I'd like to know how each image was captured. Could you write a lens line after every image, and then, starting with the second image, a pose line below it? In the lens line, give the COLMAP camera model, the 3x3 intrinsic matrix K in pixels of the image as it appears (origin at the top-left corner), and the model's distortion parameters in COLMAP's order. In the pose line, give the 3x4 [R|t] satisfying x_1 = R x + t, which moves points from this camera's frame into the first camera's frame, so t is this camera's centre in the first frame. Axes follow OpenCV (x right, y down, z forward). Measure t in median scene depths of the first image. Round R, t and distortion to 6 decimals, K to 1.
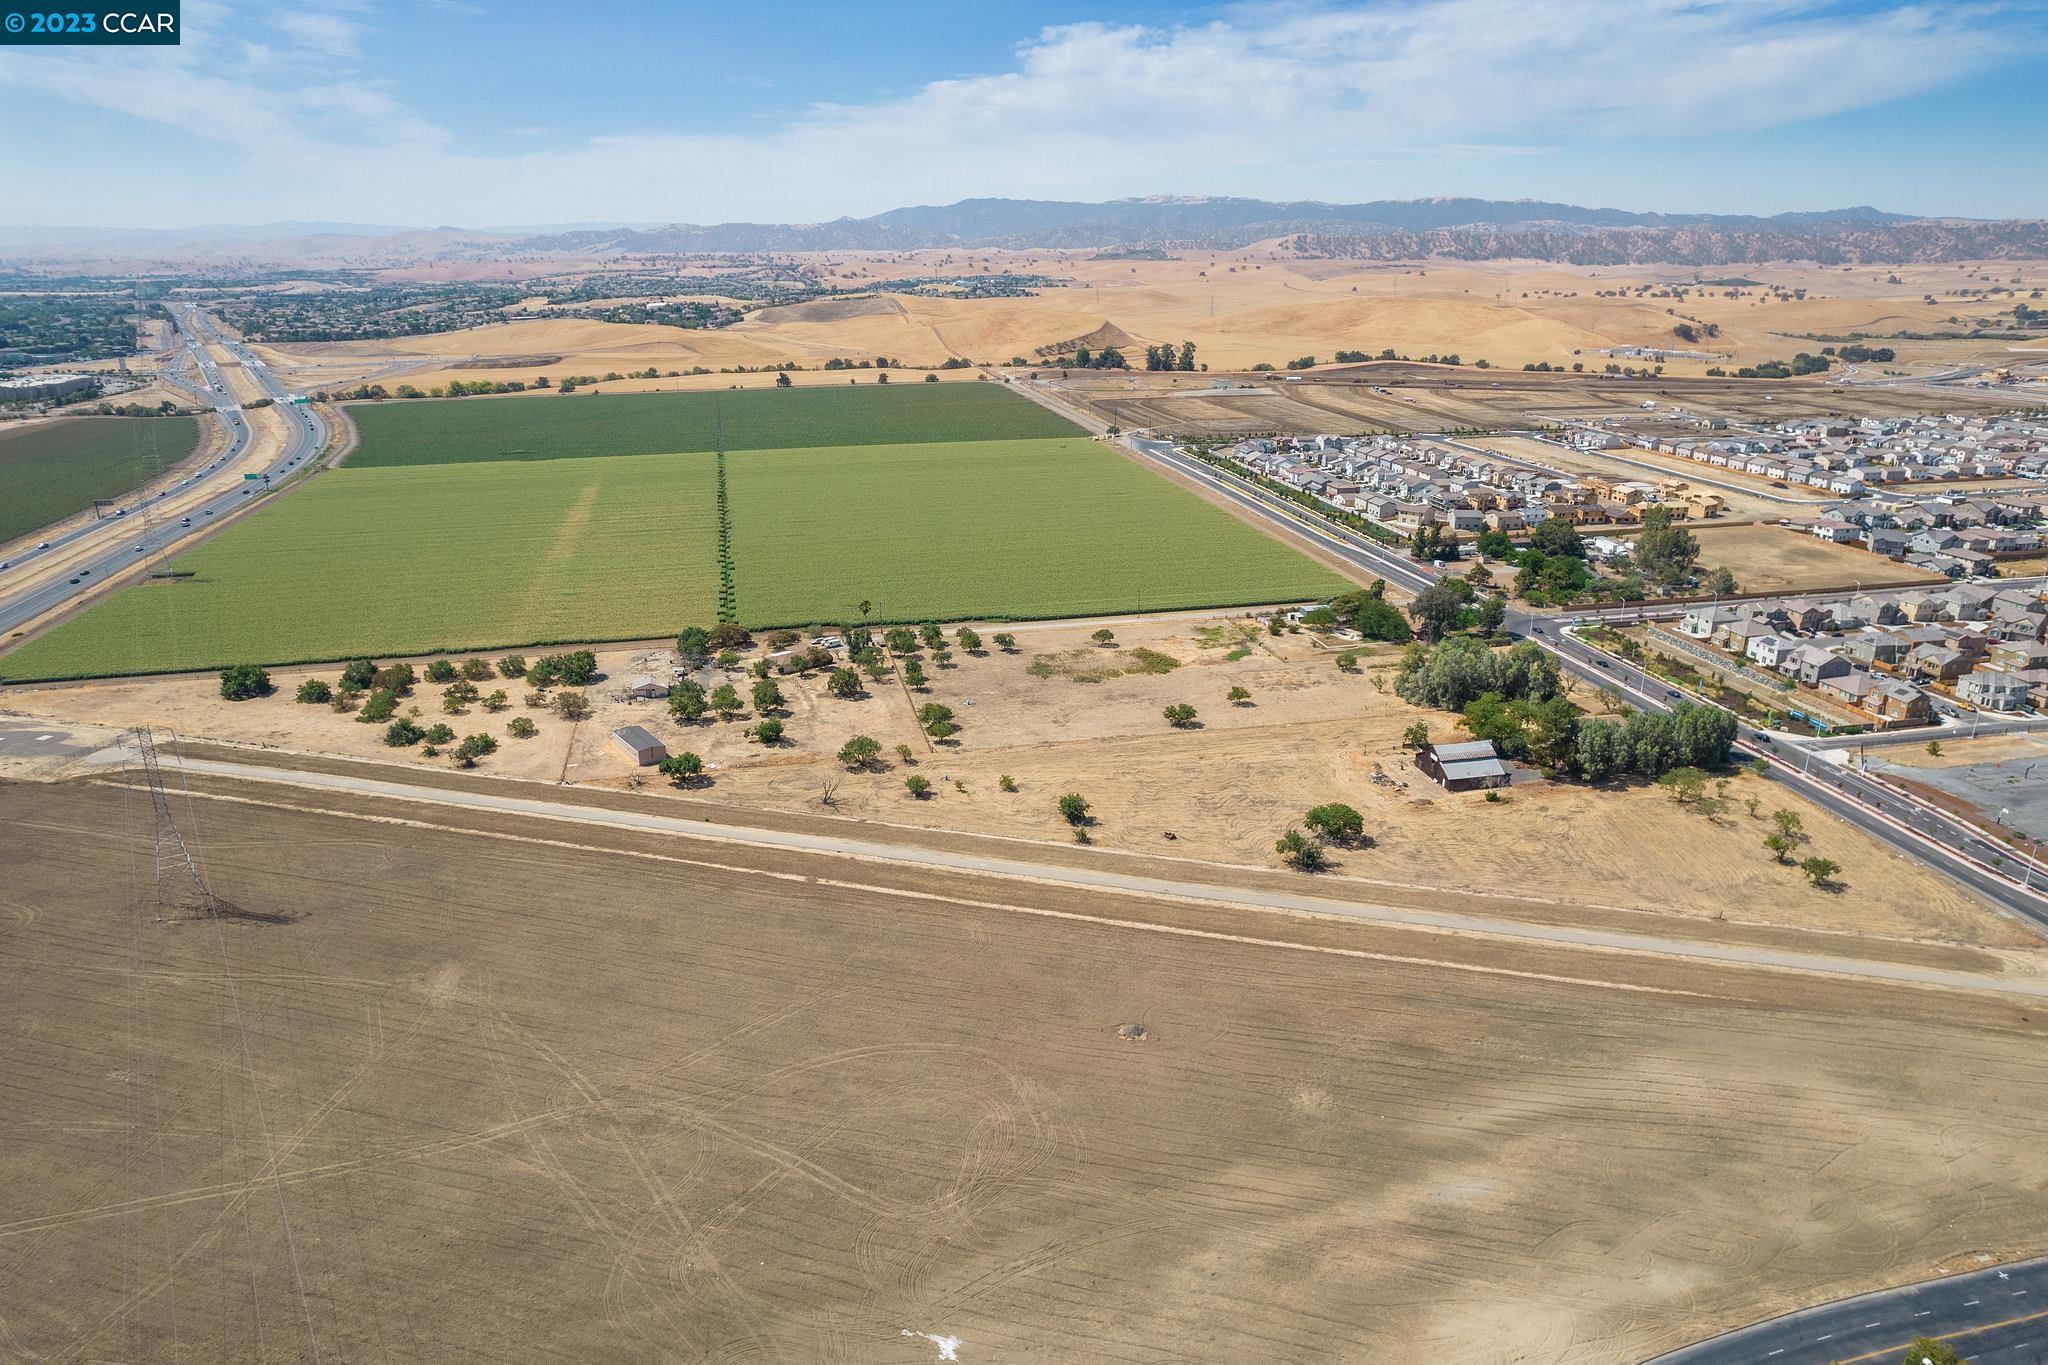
lens RADIAL K [[1308.2, 0, 1030.7], [0, 1308.2, 689.4], [0, 0, 1]] dist [-0.073818, 0.063468]
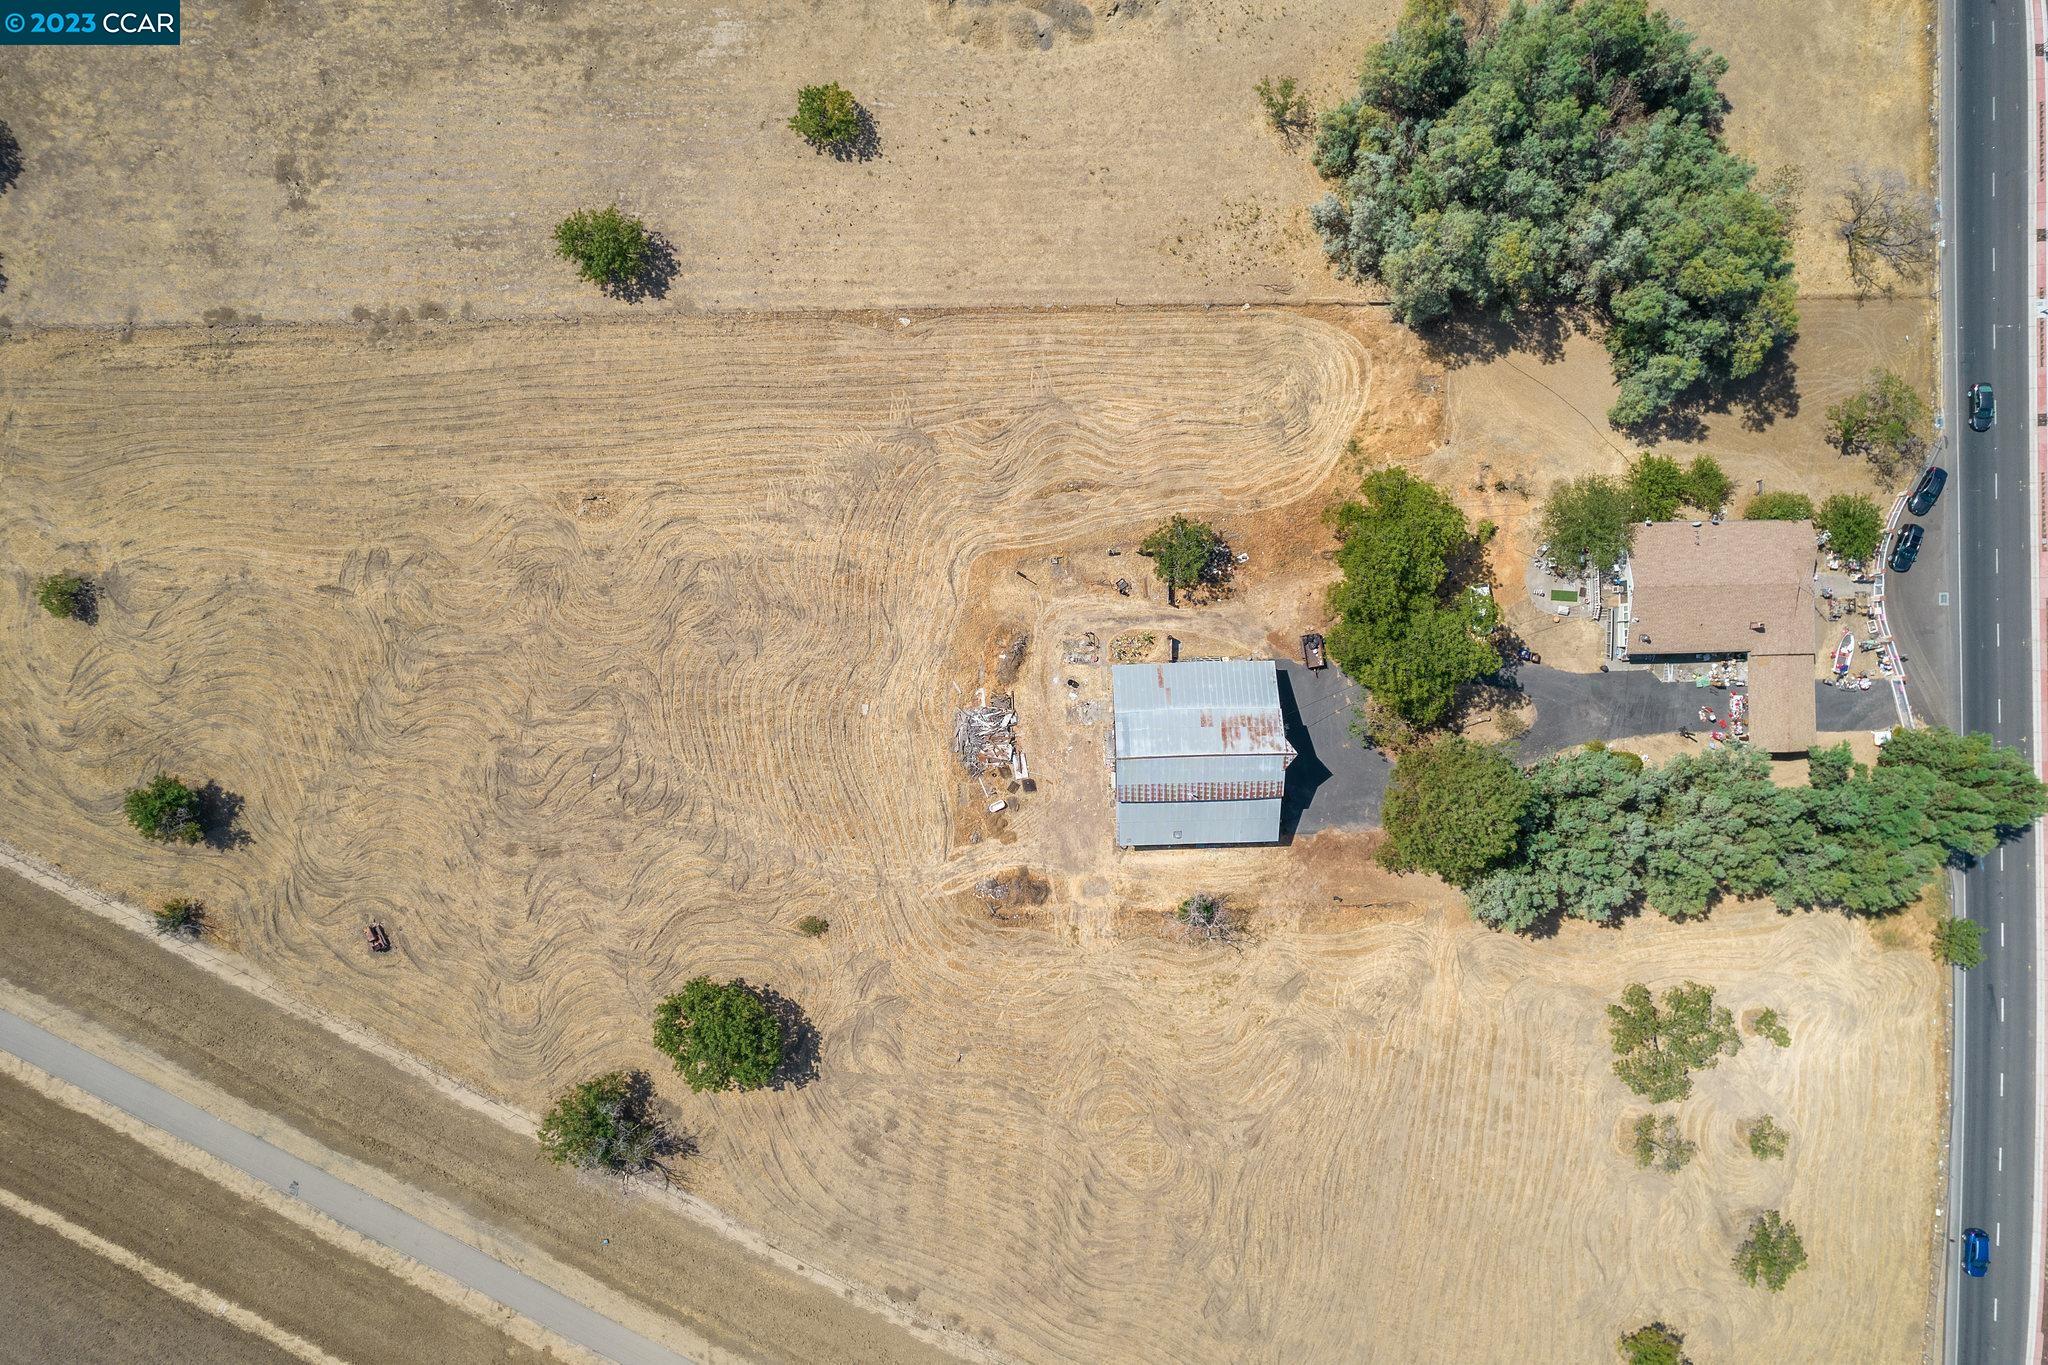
lens RADIAL K [[1308.2, 0, 1030.7], [0, 1308.2, 689.4], [0, 0, 1]] dist [-0.073818, 0.063468]
pose [[0.979937, 0.199269, -0.003836, 0.215256], [-0.060508, 0.315786, 0.946899, -0.237686], [0.189899, -0.927670, 0.321508, 0.680780]]
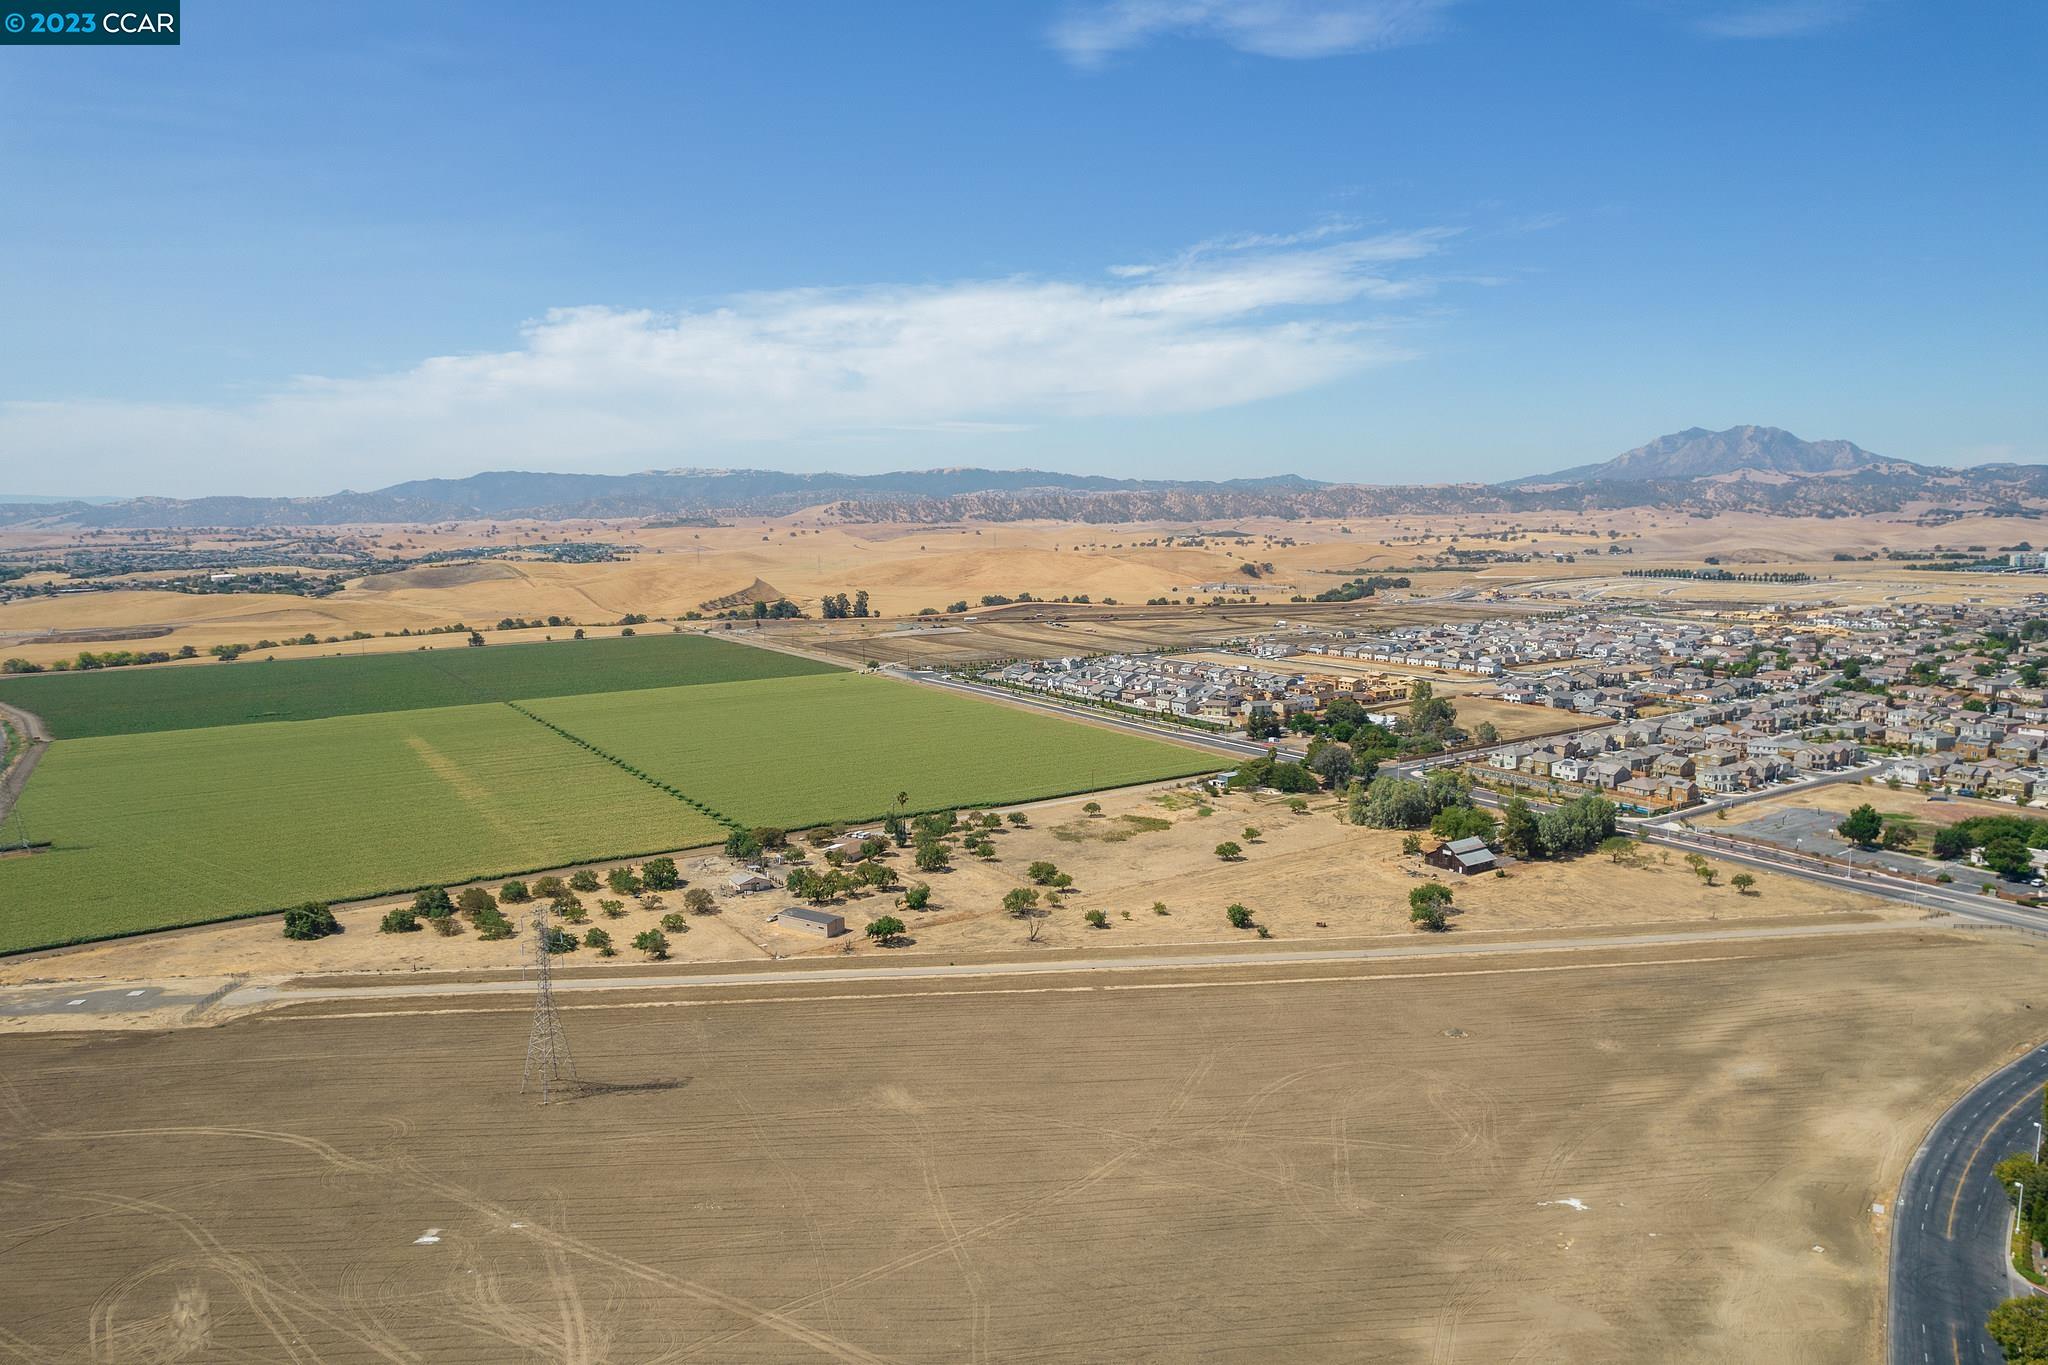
lens RADIAL K [[1308.2, 0, 1030.7], [0, 1308.2, 689.4], [0, 0, 1]] dist [-0.073818, 0.063468]
pose [[0.935894, -0.054501, 0.348041, -0.400891], [0.121434, 0.977319, -0.173498, 0.051548], [-0.330692, 0.204640, 0.921285, -0.073329]]
